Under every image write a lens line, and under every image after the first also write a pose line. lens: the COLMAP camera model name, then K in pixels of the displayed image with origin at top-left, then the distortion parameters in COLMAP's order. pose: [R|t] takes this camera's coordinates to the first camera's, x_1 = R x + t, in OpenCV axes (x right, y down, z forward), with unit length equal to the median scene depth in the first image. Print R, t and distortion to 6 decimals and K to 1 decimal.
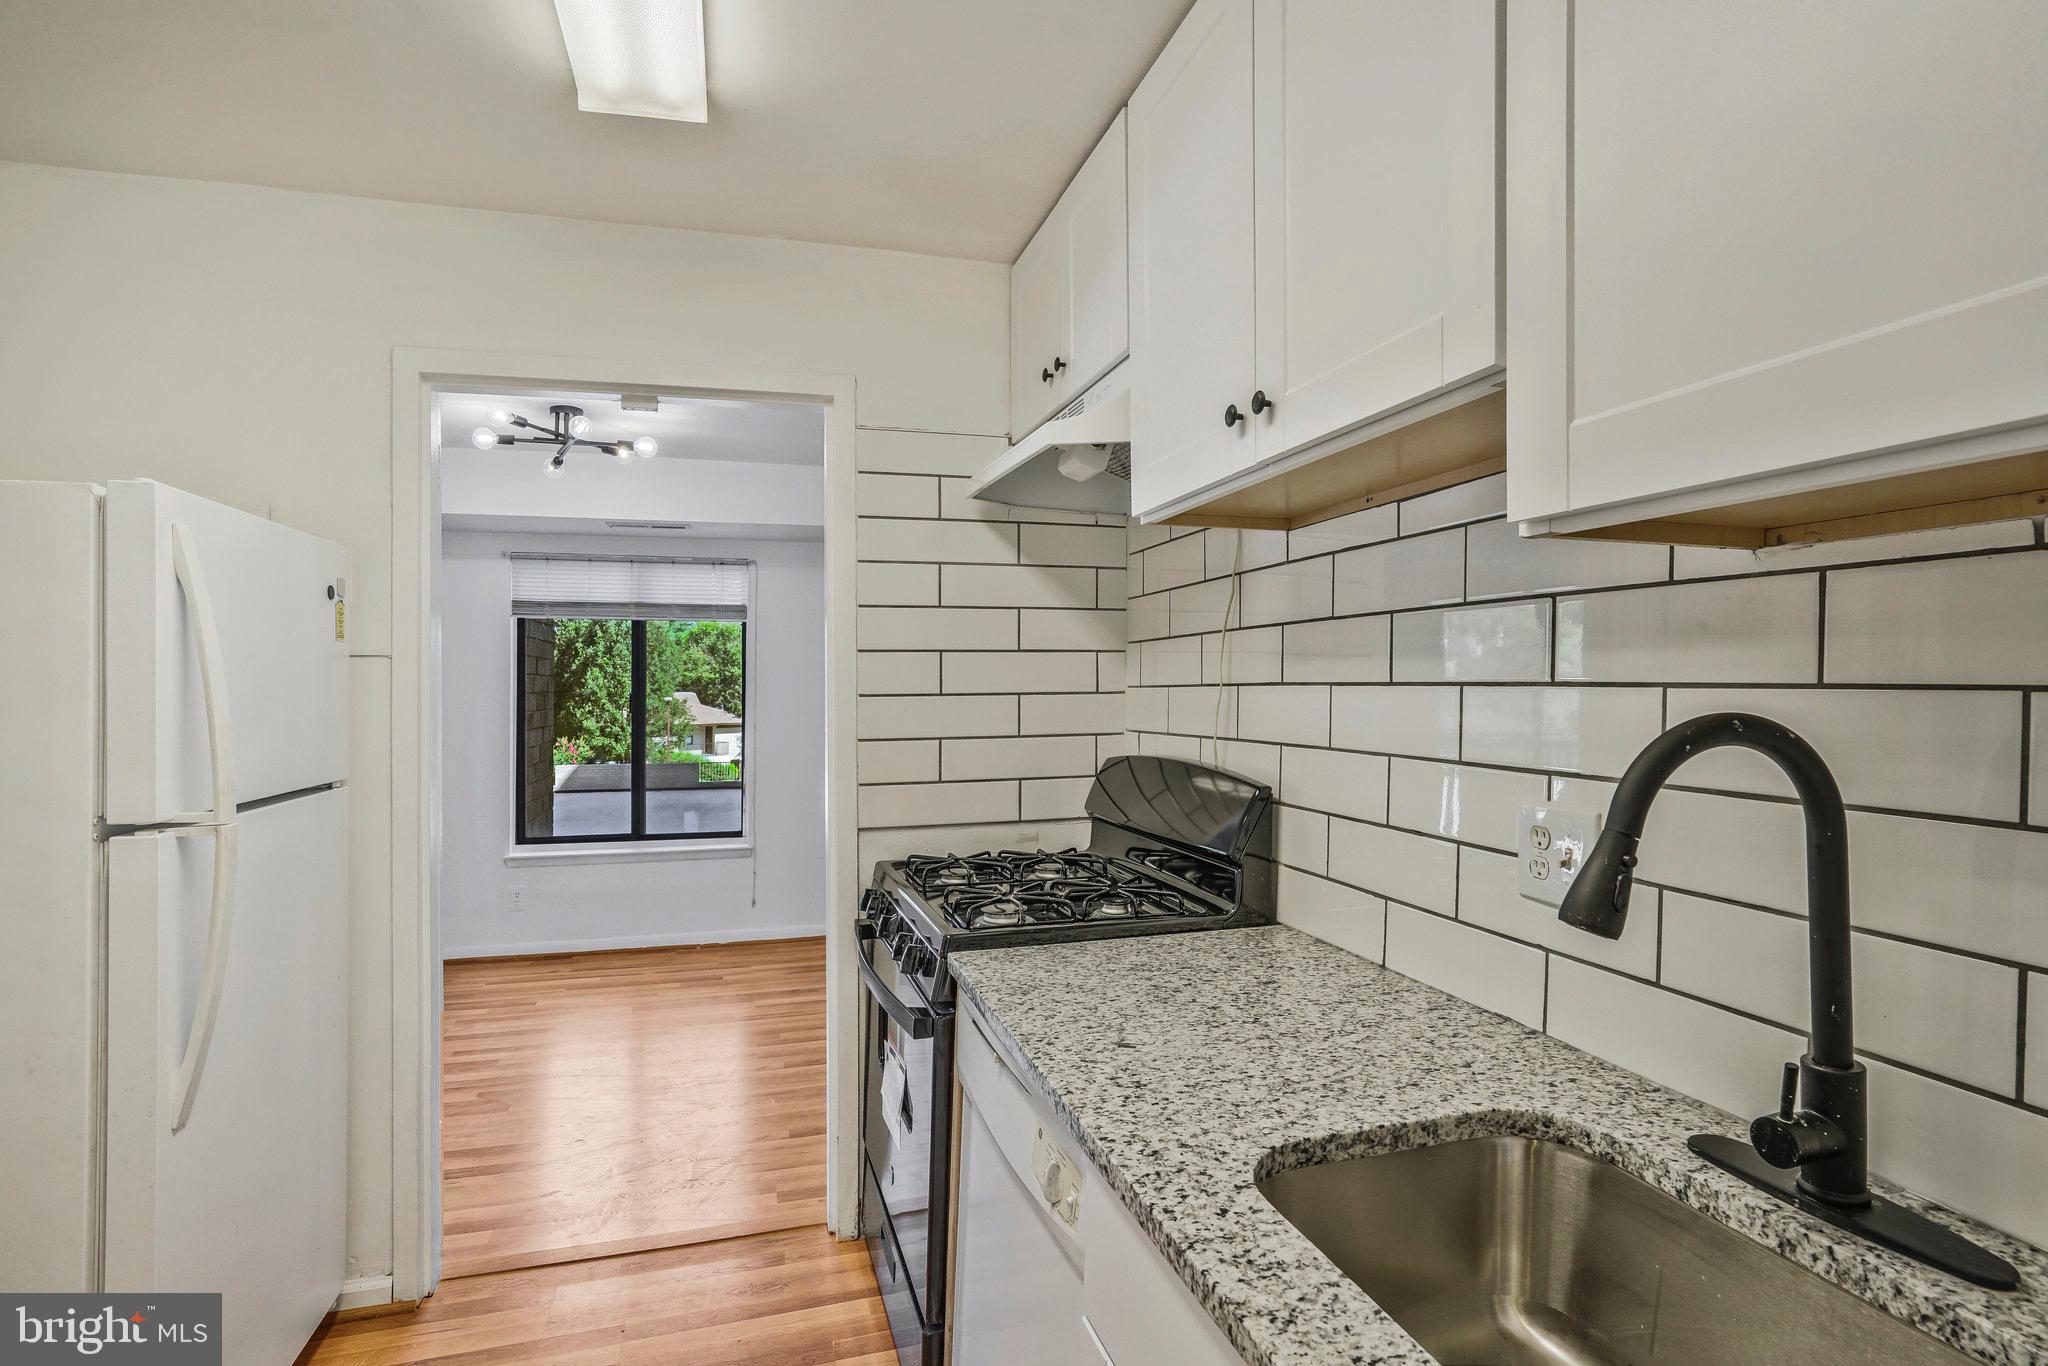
lens RADIAL K [[984.6, 0, 1017.7], [0, 984.6, 685.8], [0, 0, 1]] dist [-0.047353, 0.018003]
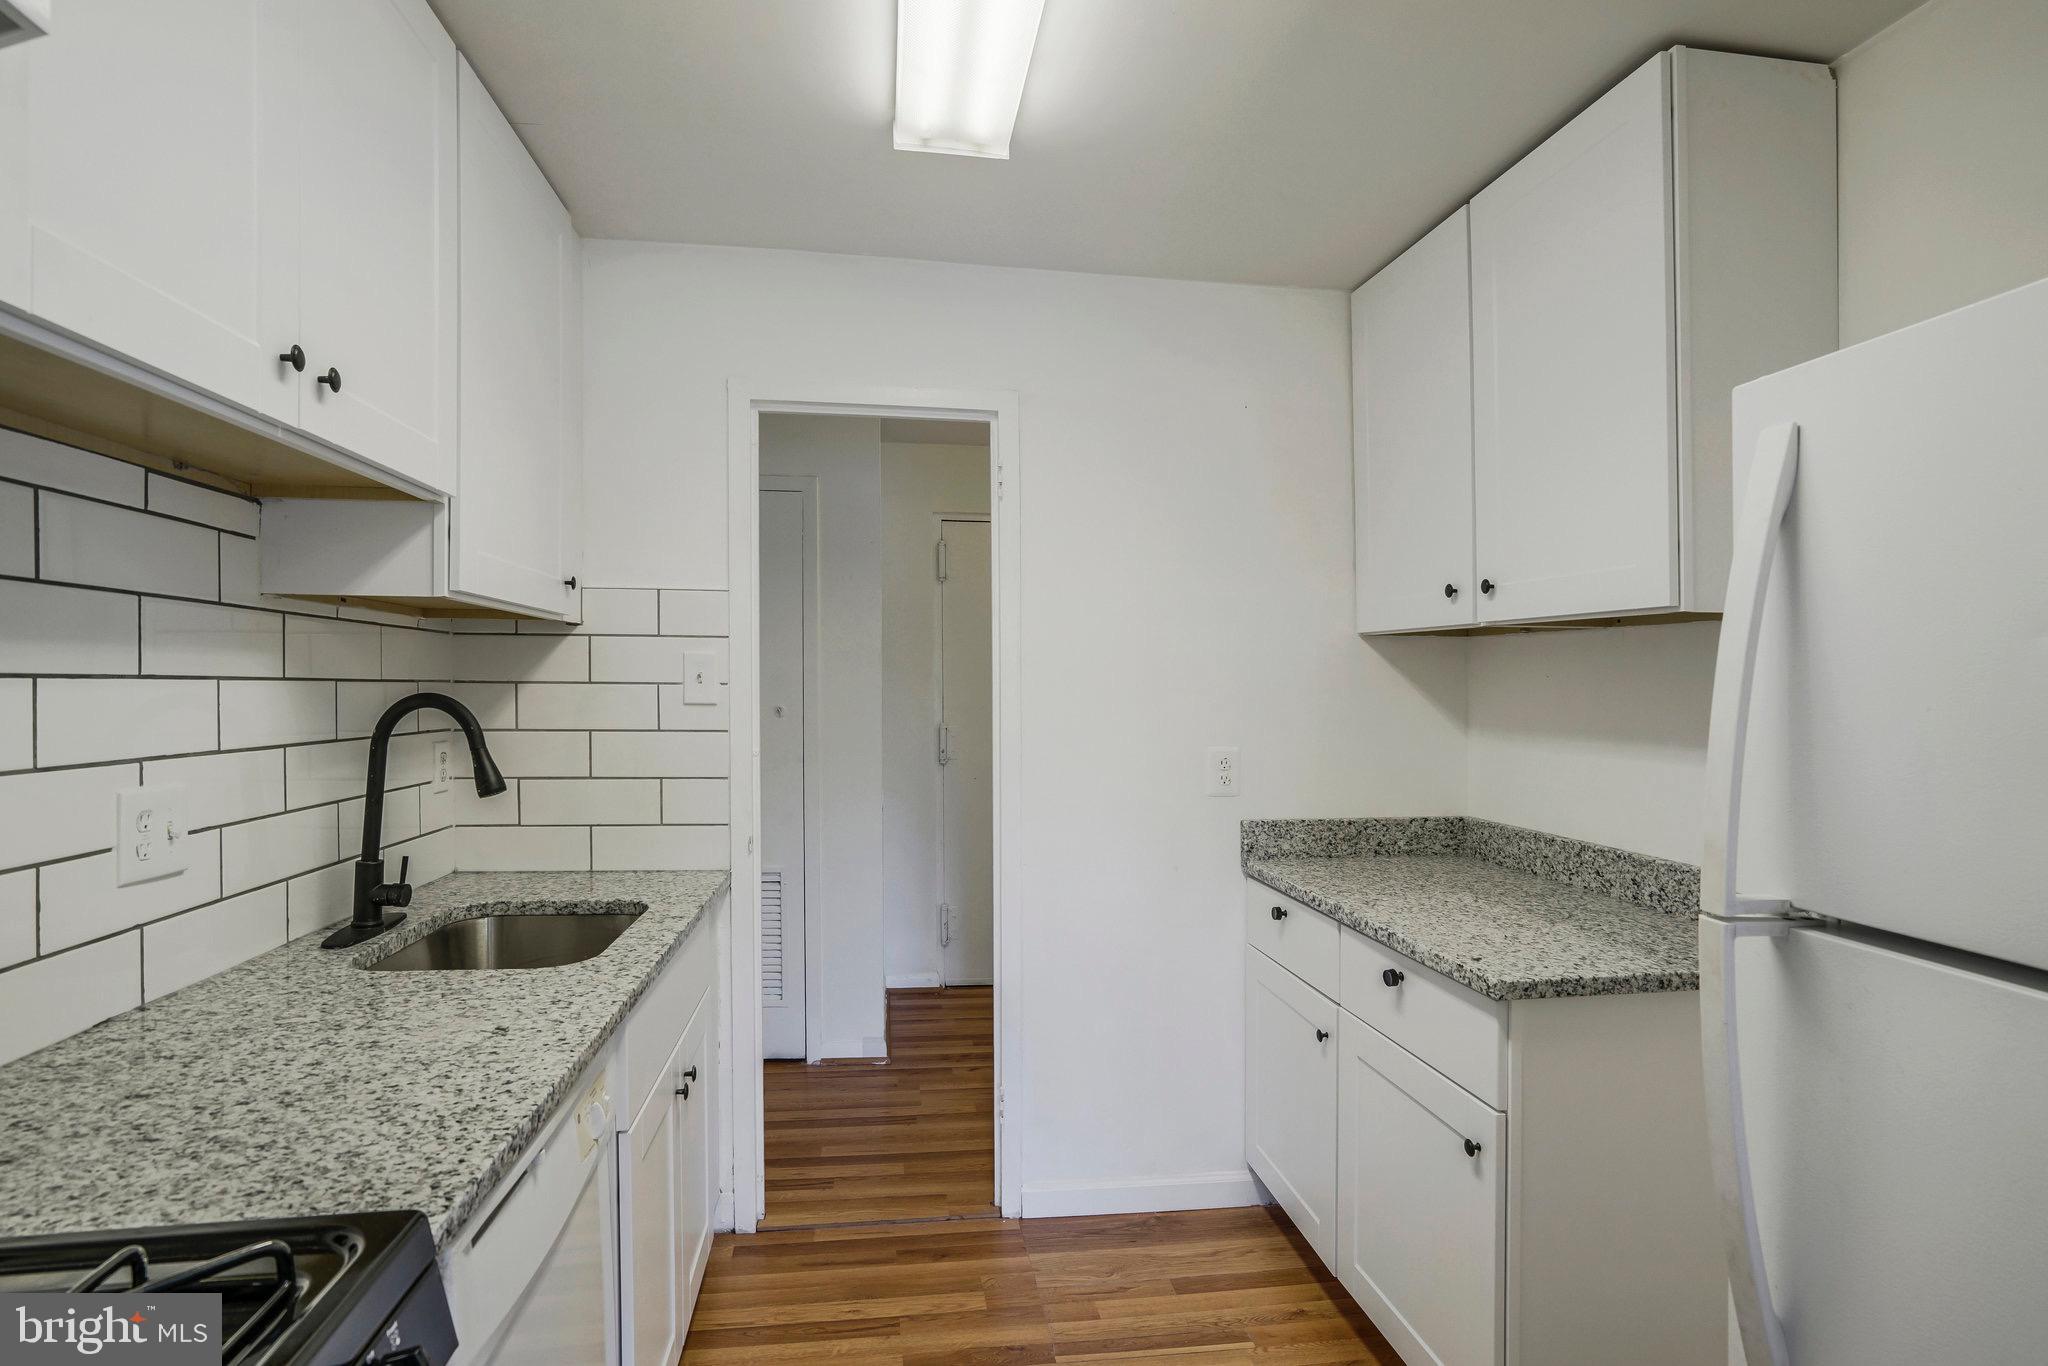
lens RADIAL K [[995.9, 0, 990.5], [0, 995.9, 694.6], [0, 0, 1]] dist [-0.027686, 0.005295]
pose [[-0.985260, -0.004216, 0.171013, -0.285270], [-0.003478, 0.999983, 0.004617, 0.004078], [-0.171029, 0.003954, -0.985258, 0.962802]]
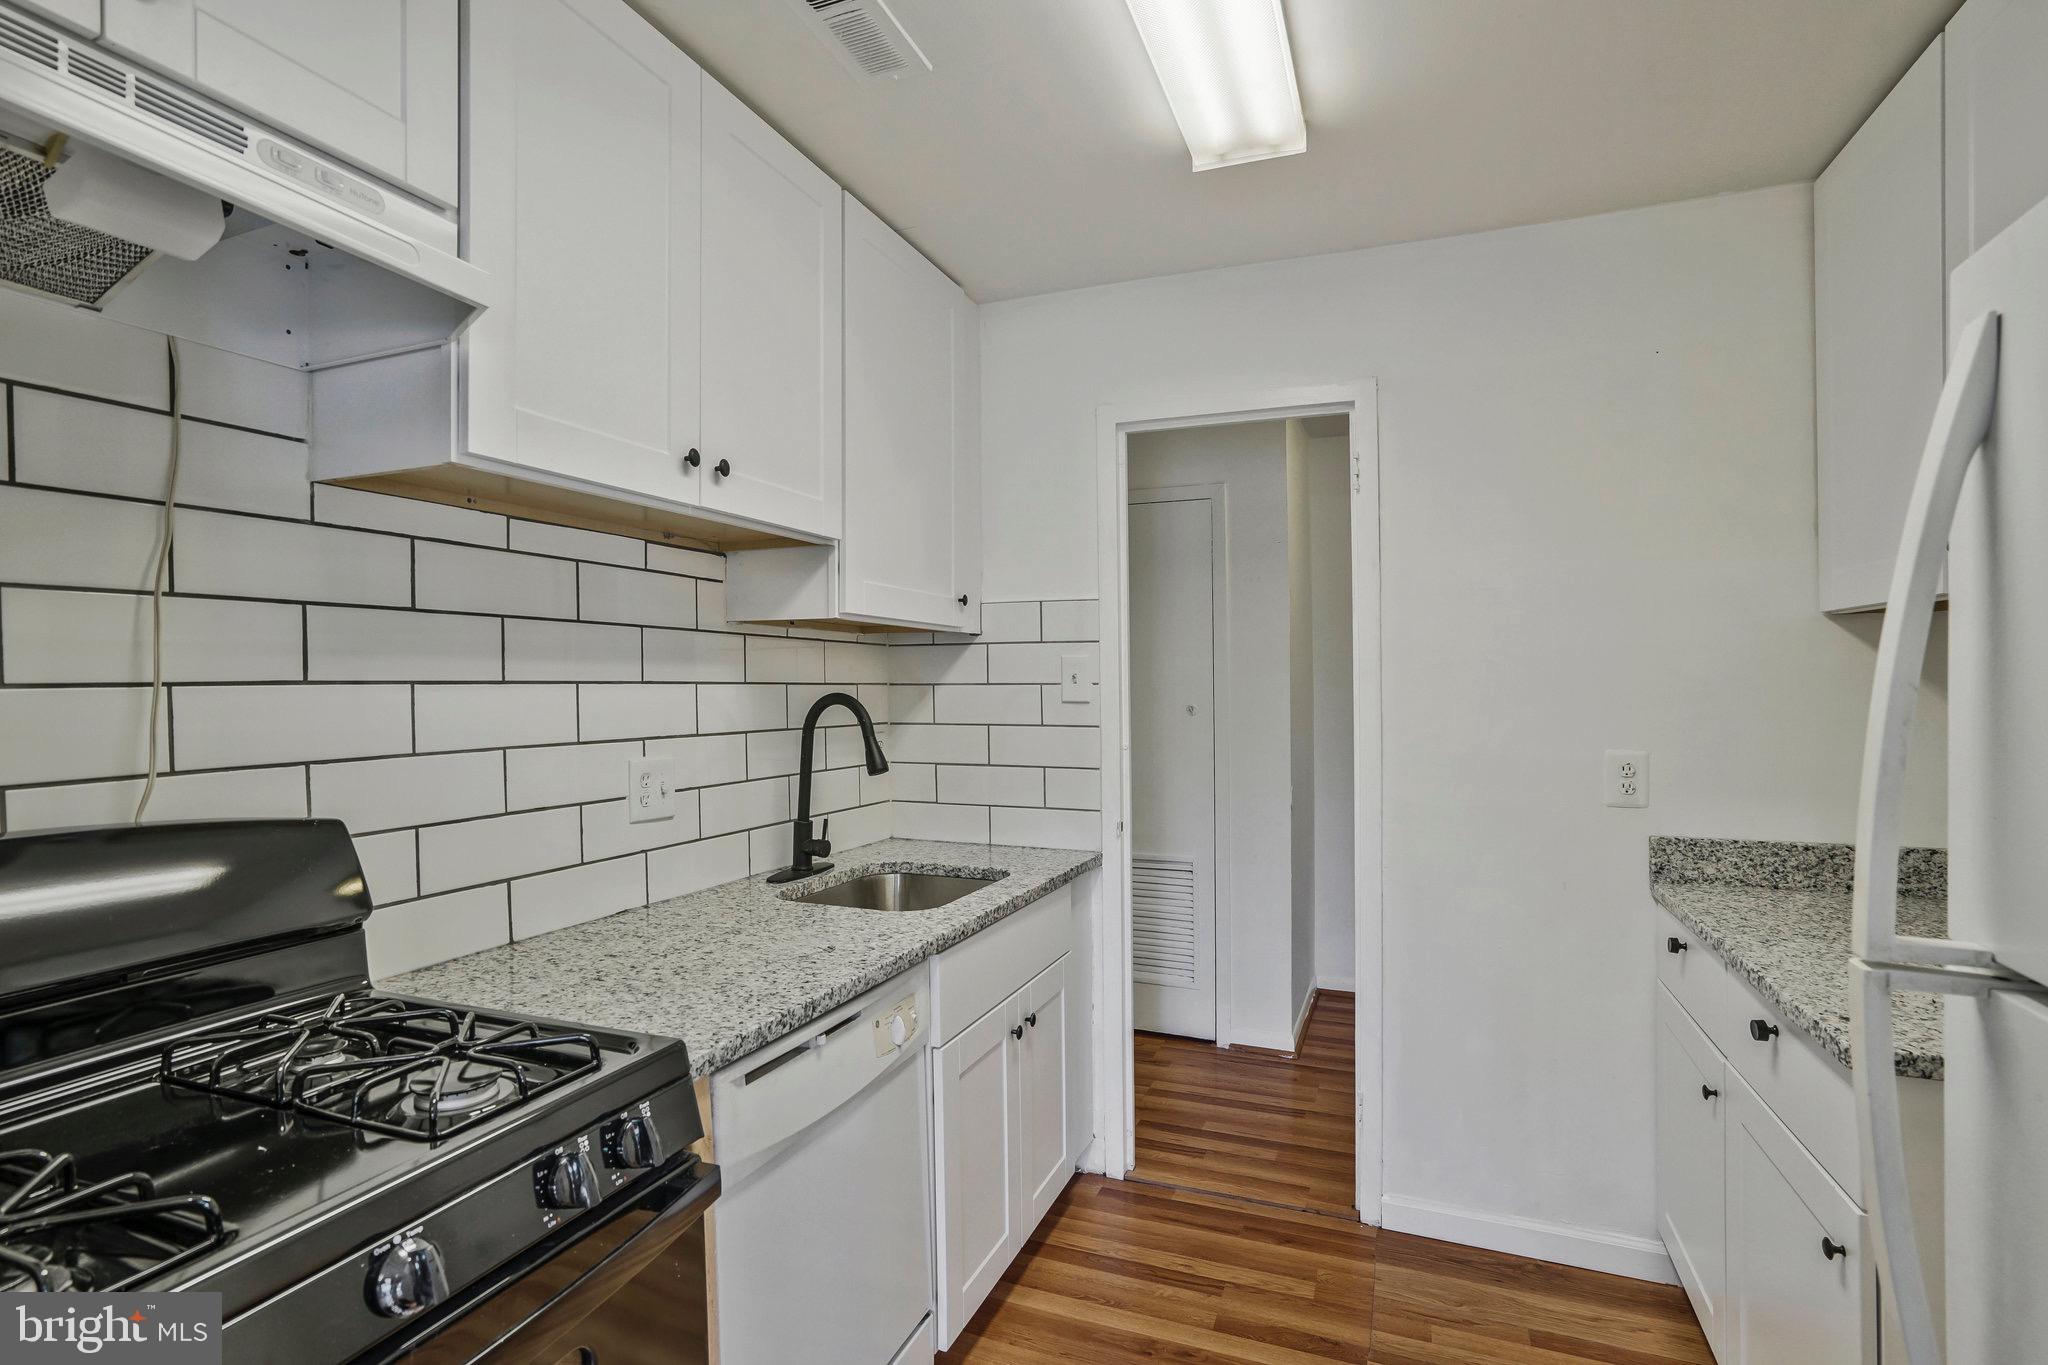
lens RADIAL K [[984.6, 0, 986.9], [0, 984.6, 722.5], [0, 0, 1]] dist [-0.047353, 0.018003]
pose [[-0.766216, -0.017247, 0.642351, -0.460090], [0.004319, 0.999479, 0.031987, 0.006301], [-0.642568, 0.027283, -0.765743, 0.942588]]
